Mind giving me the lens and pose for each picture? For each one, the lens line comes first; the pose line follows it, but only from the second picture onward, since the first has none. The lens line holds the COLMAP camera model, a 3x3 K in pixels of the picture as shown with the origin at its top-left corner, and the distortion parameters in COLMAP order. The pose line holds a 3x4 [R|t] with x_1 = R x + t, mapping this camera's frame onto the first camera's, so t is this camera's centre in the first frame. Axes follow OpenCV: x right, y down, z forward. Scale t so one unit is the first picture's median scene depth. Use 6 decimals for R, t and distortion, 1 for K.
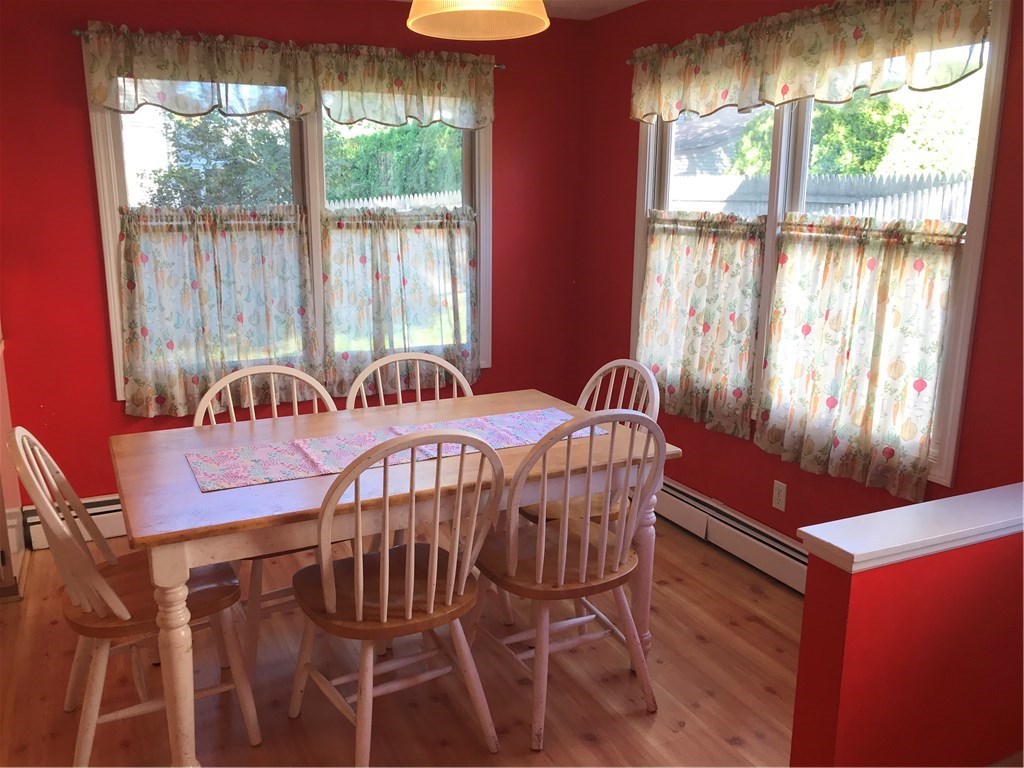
lens RADIAL K [[837.2, 0, 511.2], [0, 837.2, 374.9], [0, 0, 1]] dist [0.020481, -0.038918]
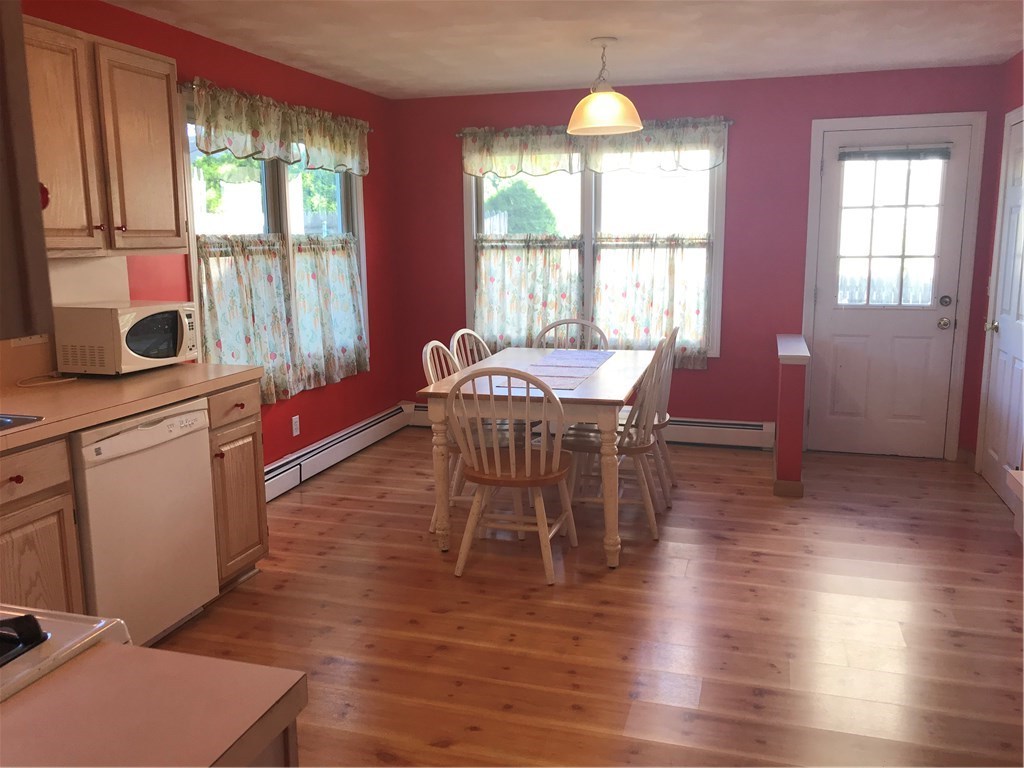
lens RADIAL K [[837.2, 0, 517.8], [0, 837.2, 389.1], [0, 0, 1]] dist [0.020481, -0.038918]
pose [[0.689680, -0.144371, 0.709577, -1.005833], [0.167953, 0.985093, 0.037184, 0.036922], [-0.704367, 0.093531, 0.703647, -0.089571]]
